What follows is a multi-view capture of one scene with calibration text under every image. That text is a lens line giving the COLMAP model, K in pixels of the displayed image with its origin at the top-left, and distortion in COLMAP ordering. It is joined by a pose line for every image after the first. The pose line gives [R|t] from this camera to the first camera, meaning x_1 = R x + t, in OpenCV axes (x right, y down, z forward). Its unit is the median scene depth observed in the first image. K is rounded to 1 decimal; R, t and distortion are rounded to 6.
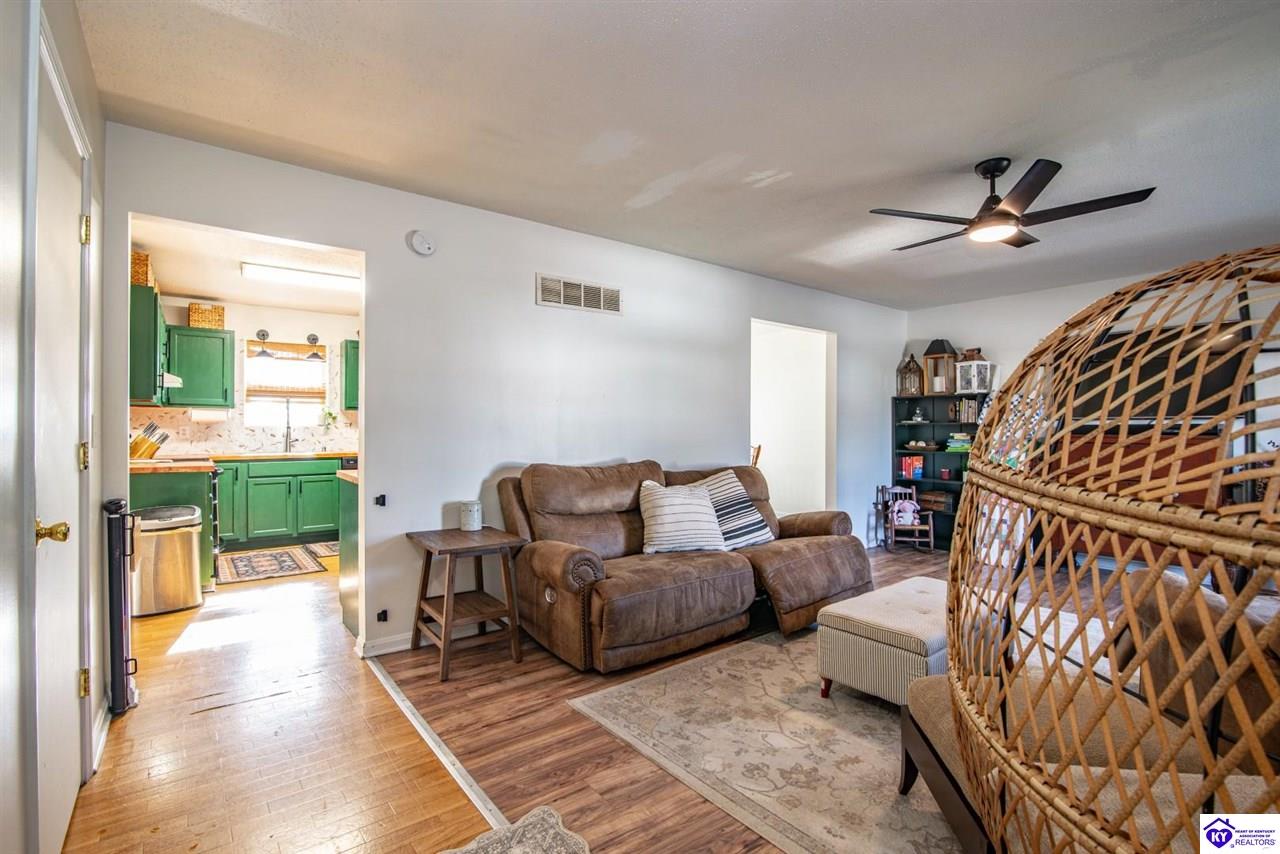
lens RADIAL K [[602.2, 0, 639.0], [0, 602.2, 428.6], [0, 0, 1]] dist [-0.027112, 0.003557]
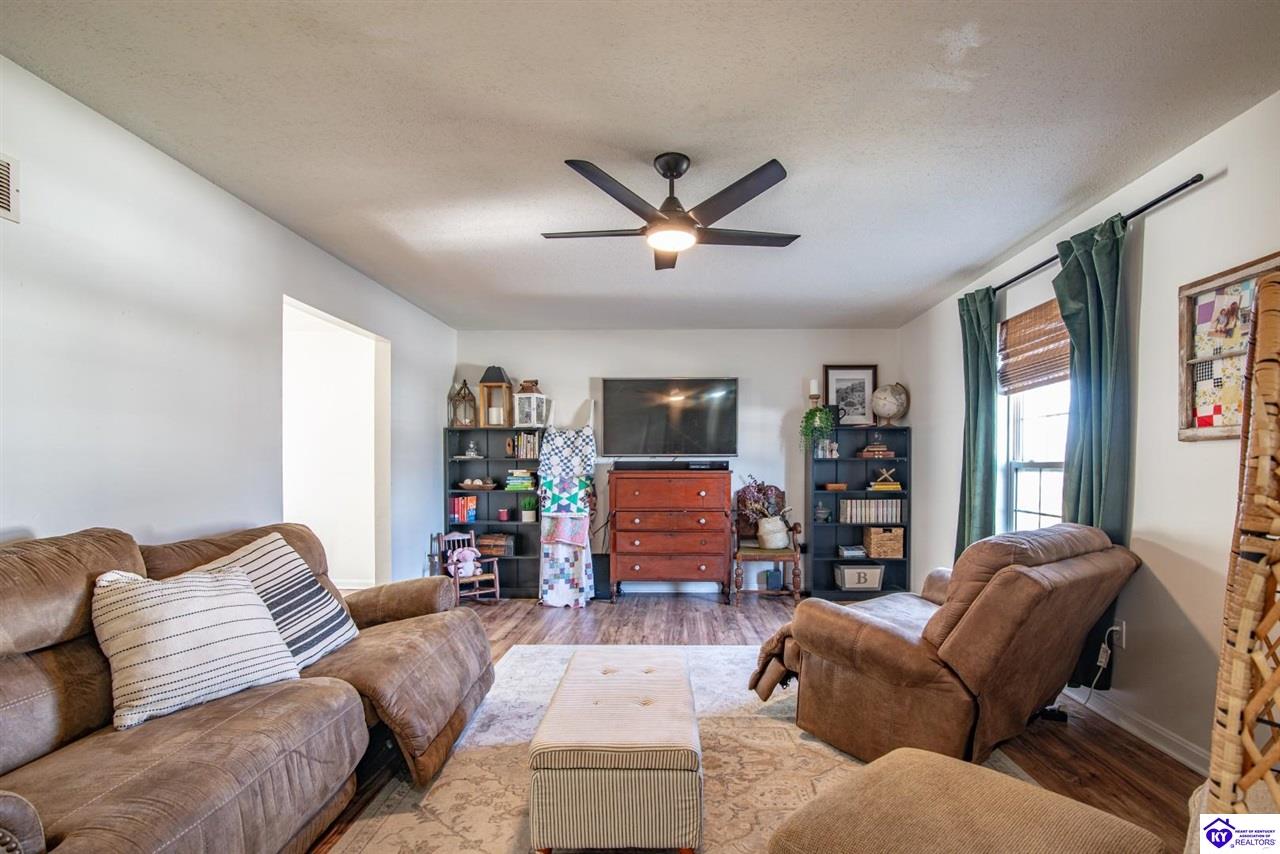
lens RADIAL K [[602.2, 0, 665.9], [0, 602.2, 470.0], [0, 0, 1]] dist [-0.027112, 0.003557]
pose [[0.622381, -0.007424, 0.782679, -0.076918], [0.001804, 0.999966, 0.008051, 0.001177], [-0.782712, -0.003599, 0.622373, 0.350067]]
